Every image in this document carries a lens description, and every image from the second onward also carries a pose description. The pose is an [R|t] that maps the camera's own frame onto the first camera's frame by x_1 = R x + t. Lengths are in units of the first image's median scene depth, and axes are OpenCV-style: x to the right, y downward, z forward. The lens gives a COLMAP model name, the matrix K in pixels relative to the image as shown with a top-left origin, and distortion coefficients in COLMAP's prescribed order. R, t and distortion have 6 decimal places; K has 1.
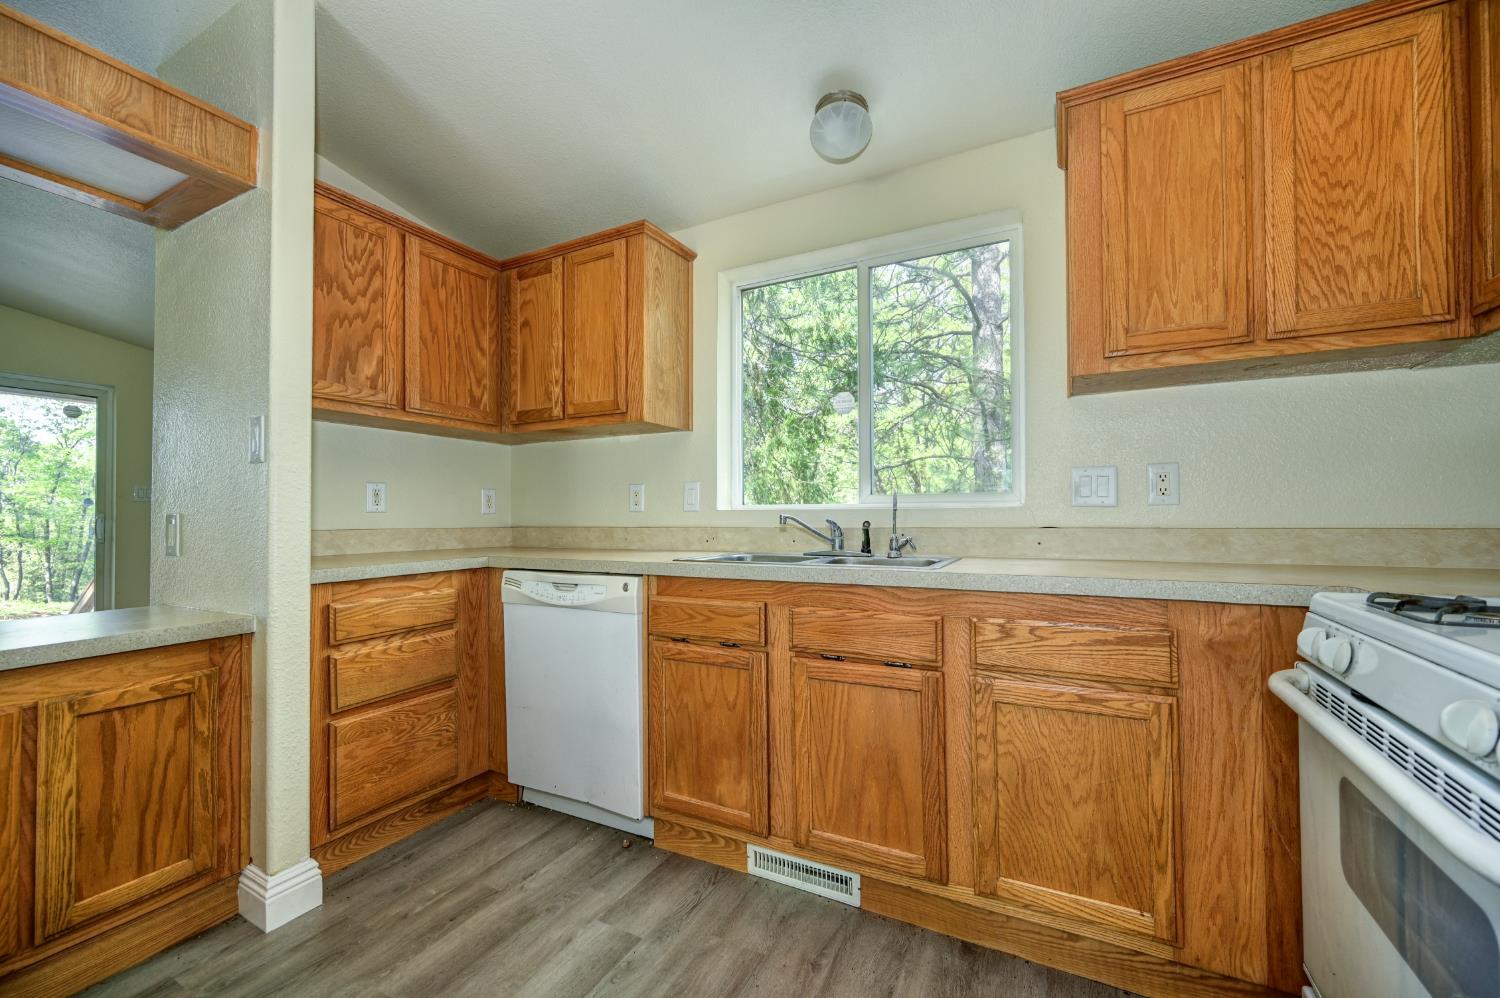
lens RADIAL K [[597.8, 0, 752.3], [0, 597.8, 504.2], [0, 0, 1]] dist [0.001195, 0.000145]
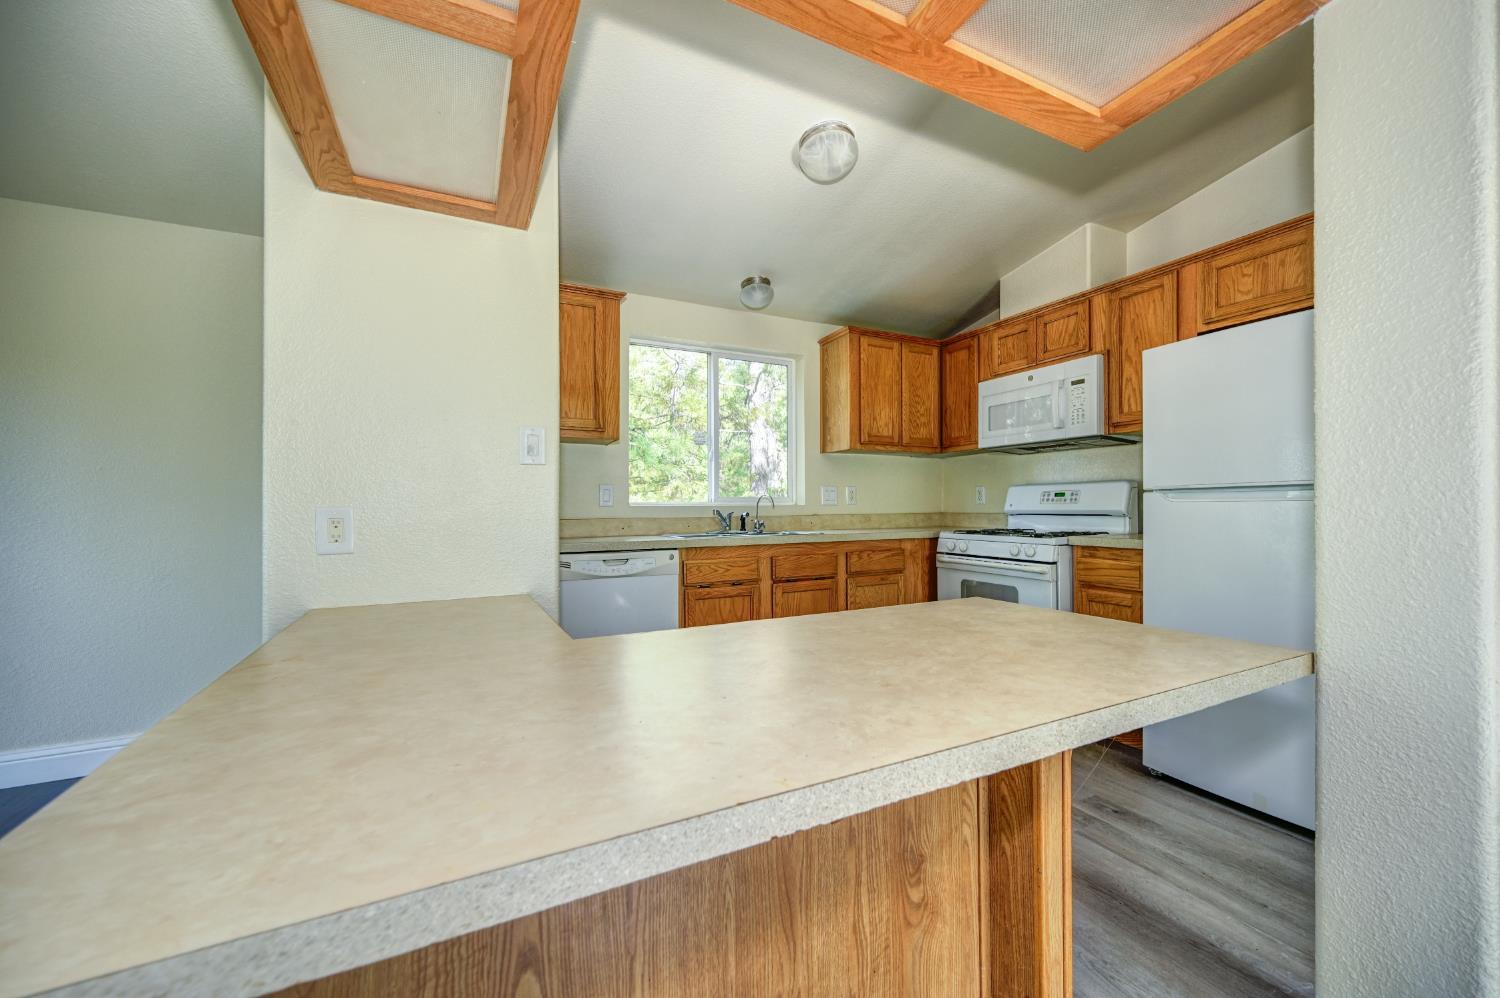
lens RADIAL K [[590.6, 0, 756.0], [0, 590.6, 505.1], [0, 0, 1]] dist [-0.000821, -0.000101]
pose [[0.585408, 0.005404, 0.810721, -1.440938], [-0.012410, 0.999920, 0.002296, 0.003064], [-0.810644, -0.011406, 0.585428, -0.042930]]
